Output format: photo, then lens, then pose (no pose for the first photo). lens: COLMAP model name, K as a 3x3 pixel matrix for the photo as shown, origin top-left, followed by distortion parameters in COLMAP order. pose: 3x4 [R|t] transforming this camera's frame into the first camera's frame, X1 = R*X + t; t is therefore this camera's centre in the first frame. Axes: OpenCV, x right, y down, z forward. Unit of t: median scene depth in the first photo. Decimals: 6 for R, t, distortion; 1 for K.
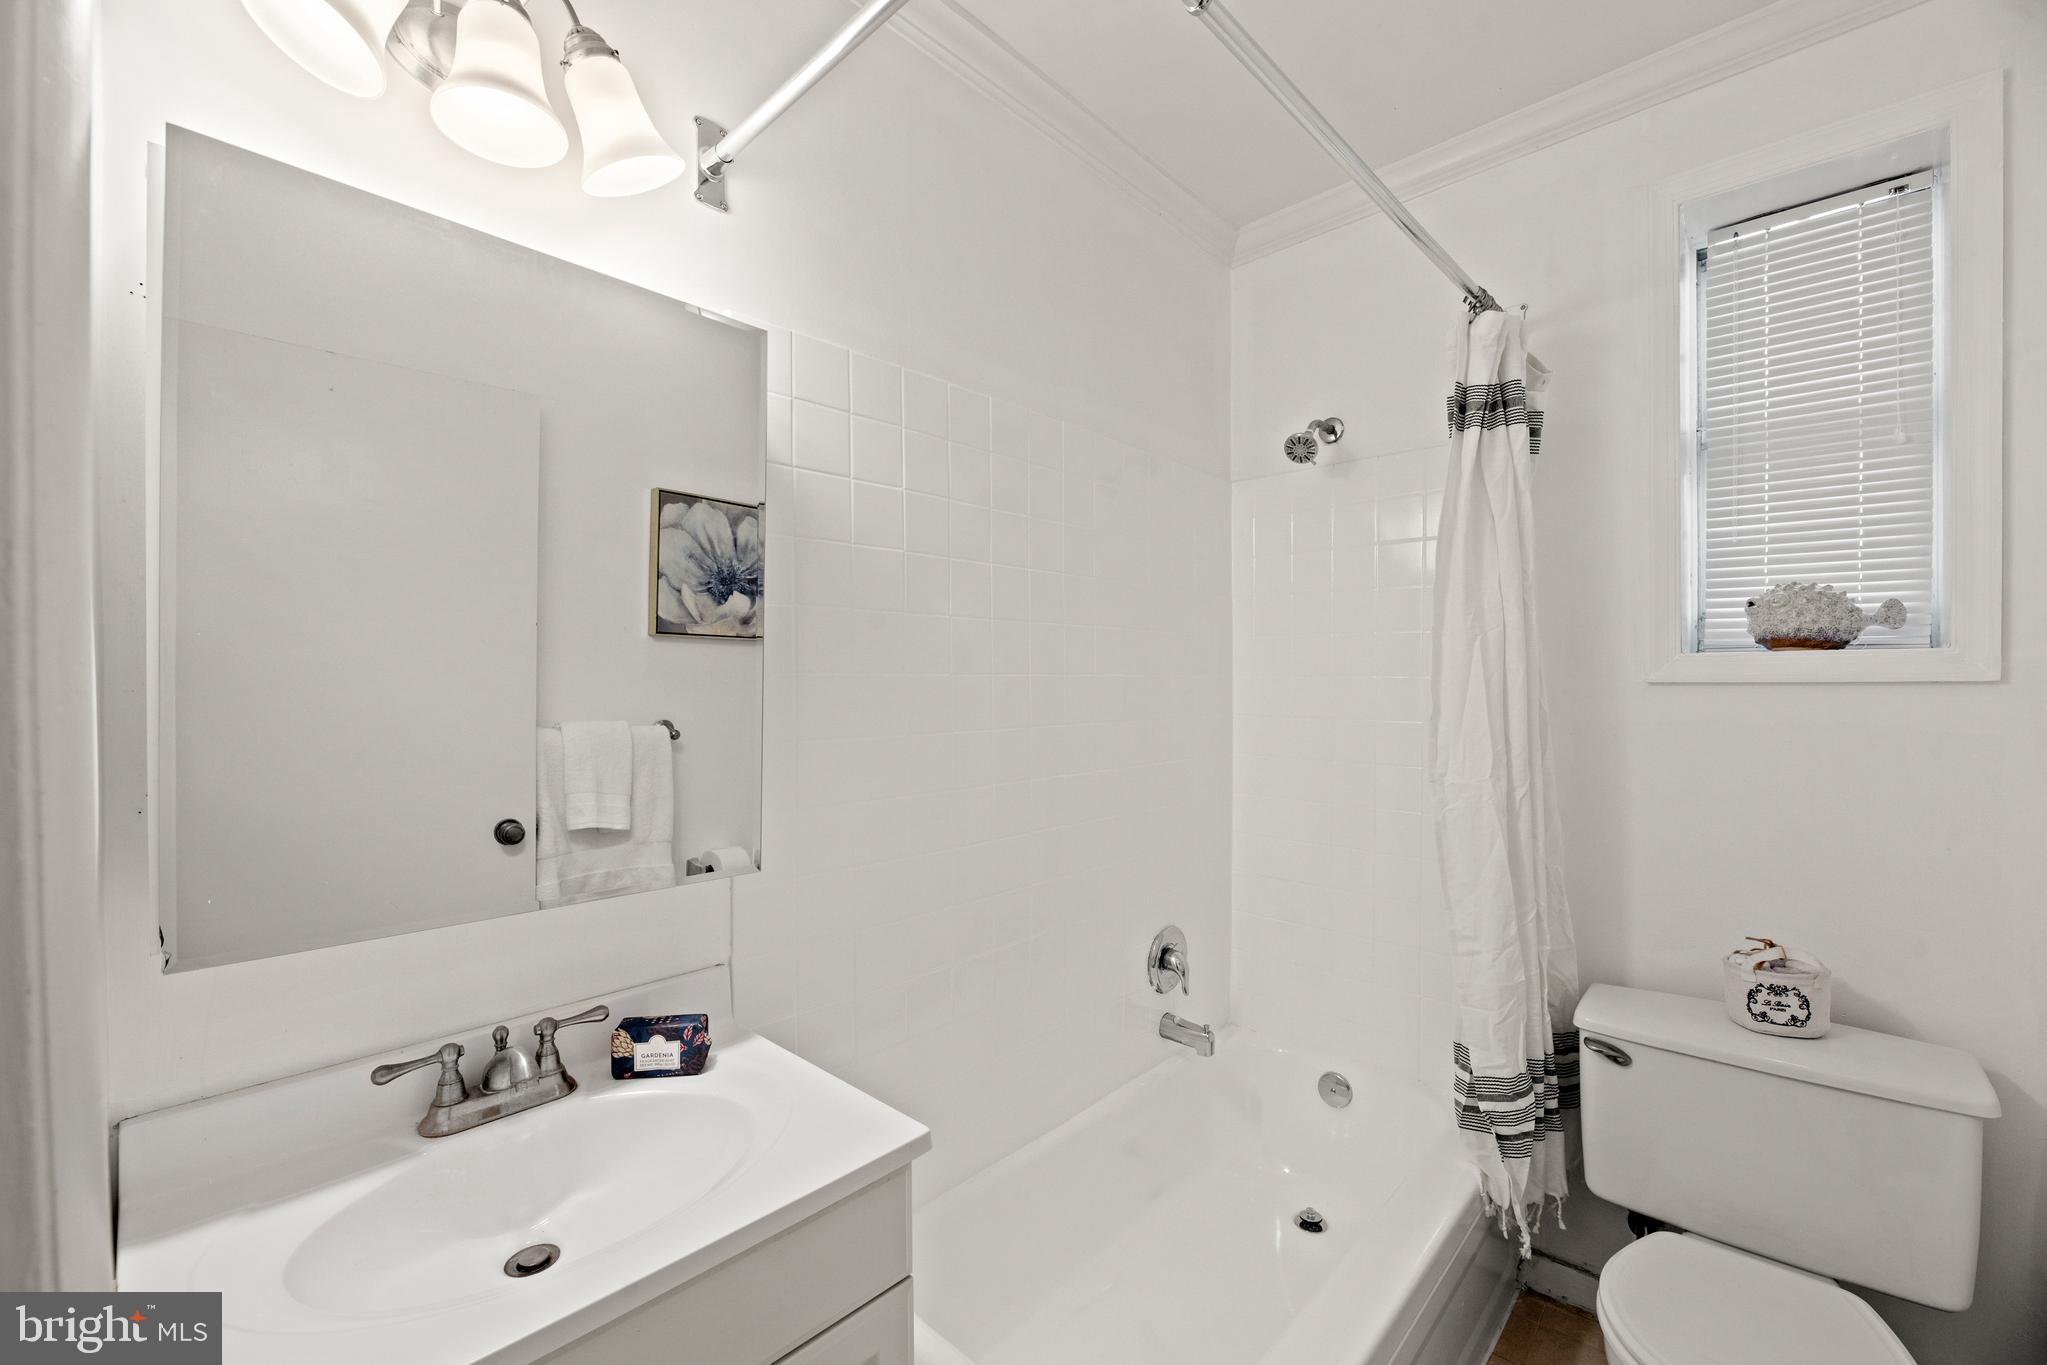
lens RADIAL K [[826.3, 0, 1007.0], [0, 826.3, 689.4], [0, 0, 1]] dist [-0.001682, -0.002928]
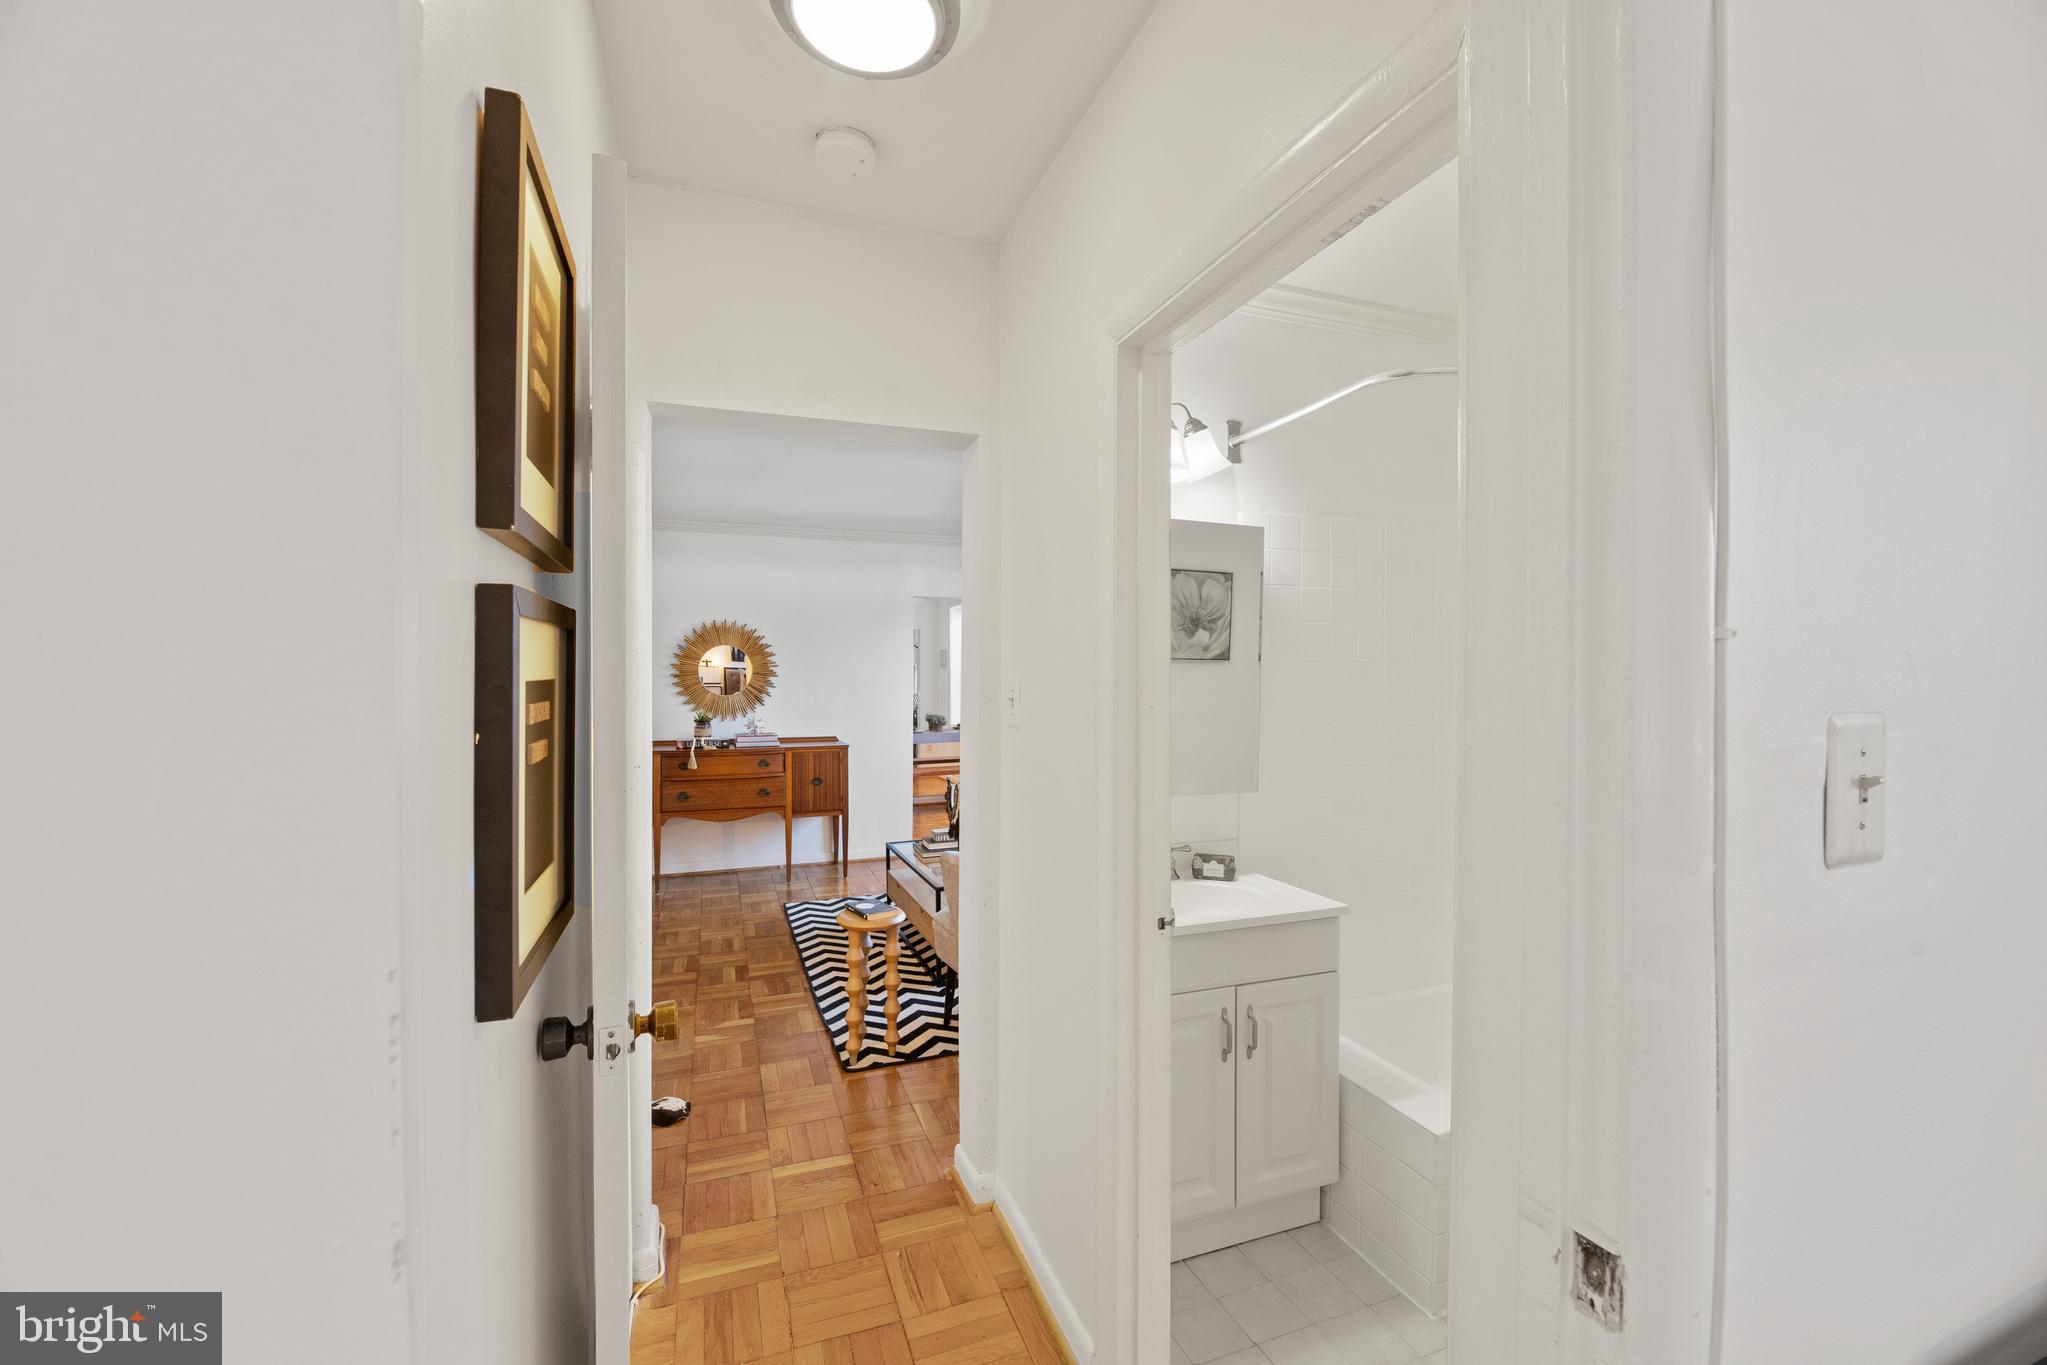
lens RADIAL K [[826.3, 0, 1012.9], [0, 826.3, 683.3], [0, 0, 1]] dist [-0.001682, -0.002928]
pose [[0.901749, 0.011995, -0.432095, 0.027309], [-0.009584, 0.999924, 0.007756, -0.044890], [0.432155, -0.002853, 0.901795, -0.825545]]
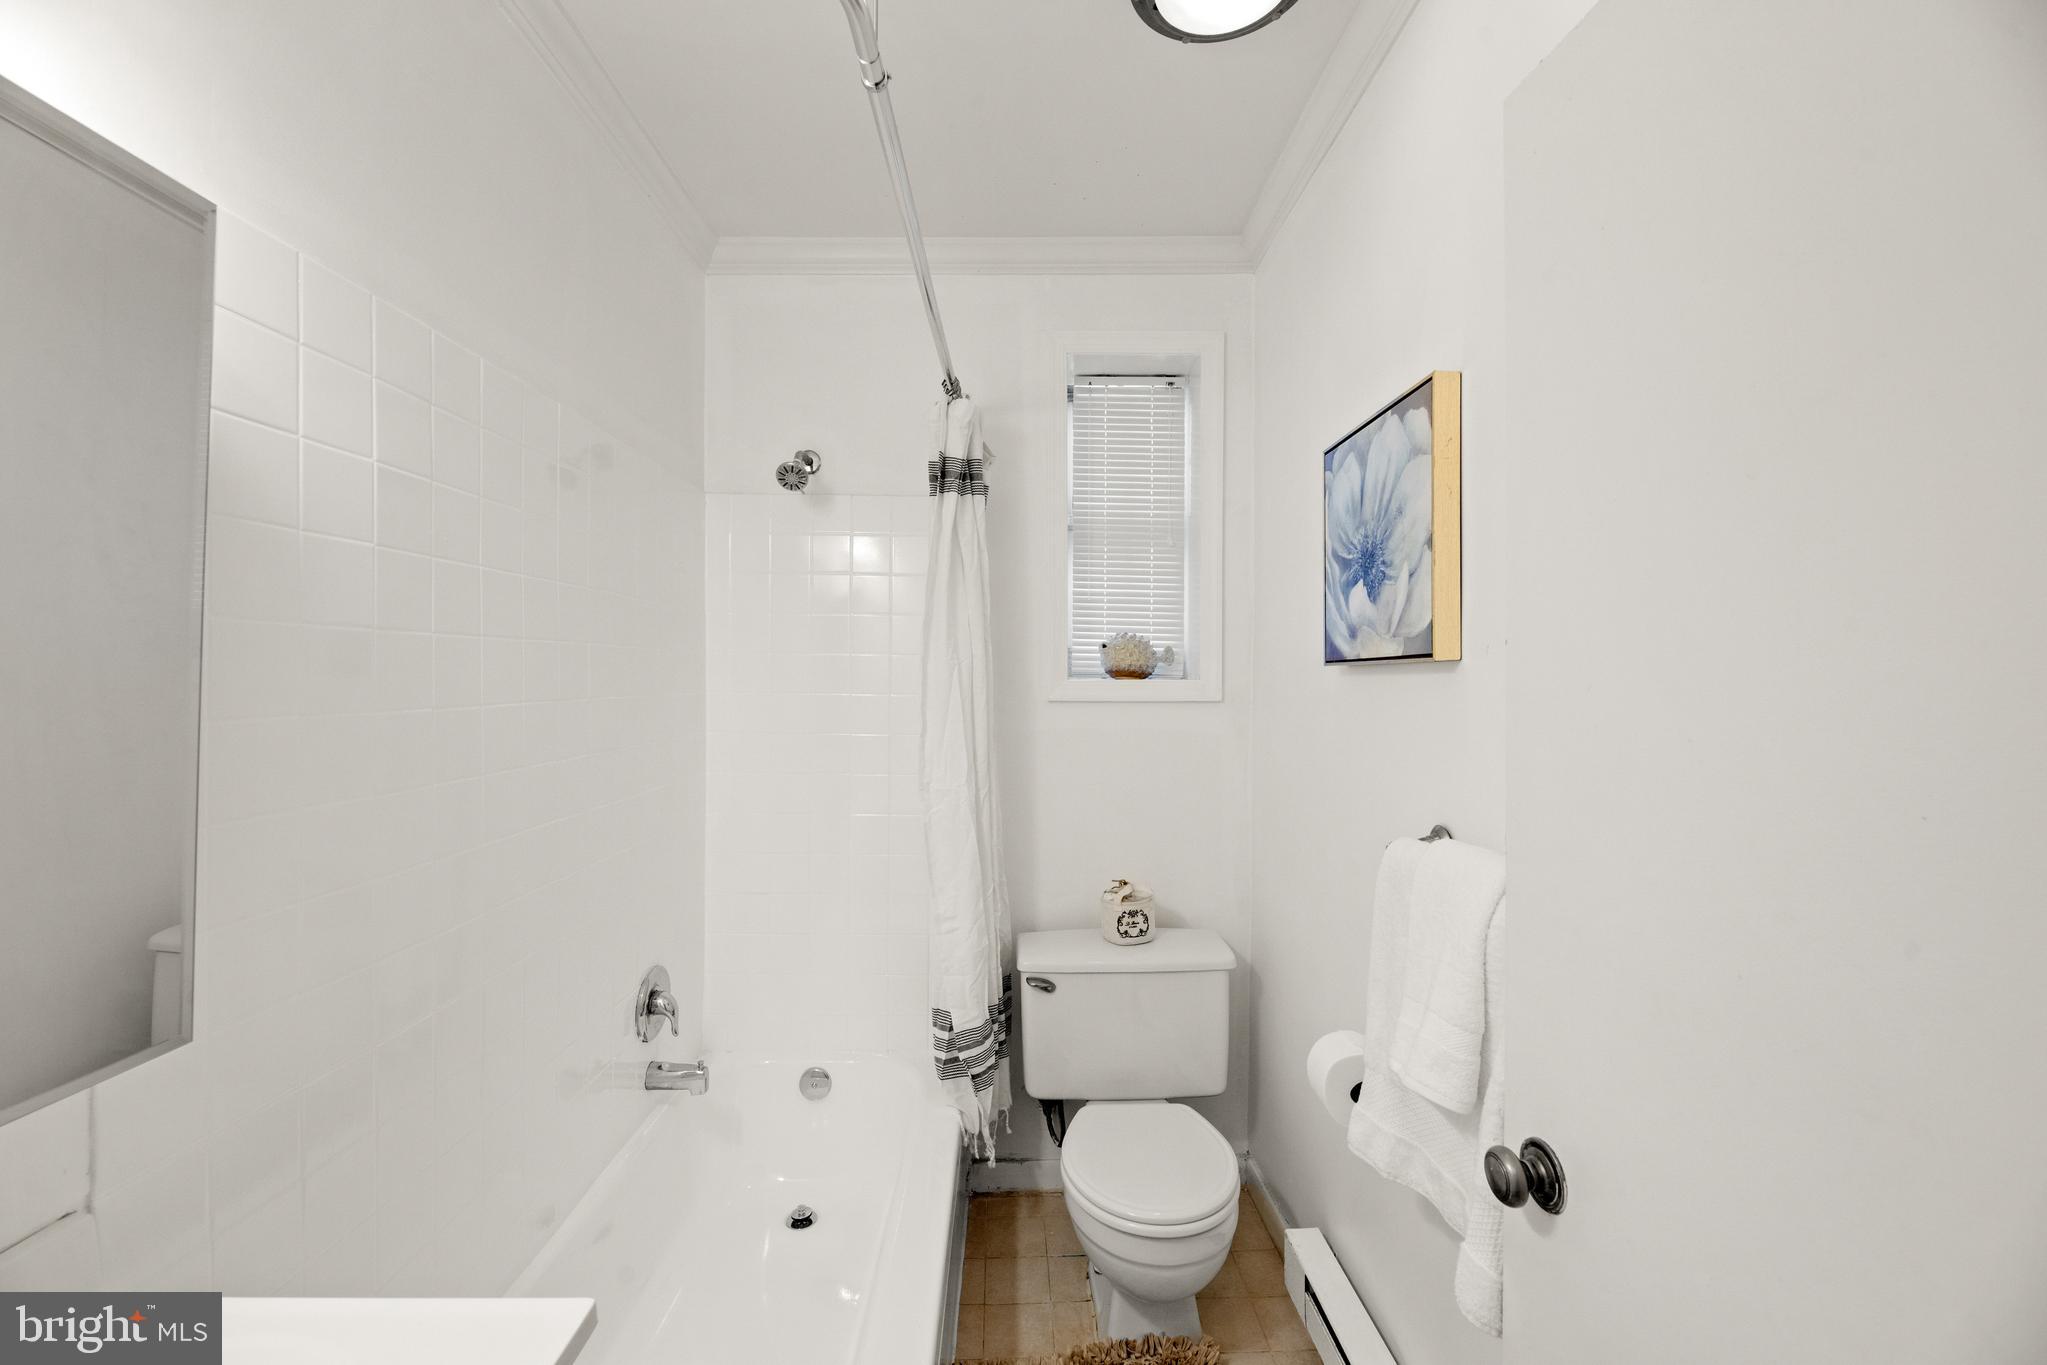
lens RADIAL K [[826.3, 0, 1006.3], [0, 826.3, 673.3], [0, 0, 1]] dist [-0.001682, -0.002928]
pose [[0.722579, 0.004654, 0.691273, -0.212033], [0.001600, 0.999963, -0.008405, -0.043508], [-0.691286, 0.007179, 0.722545, 0.077466]]
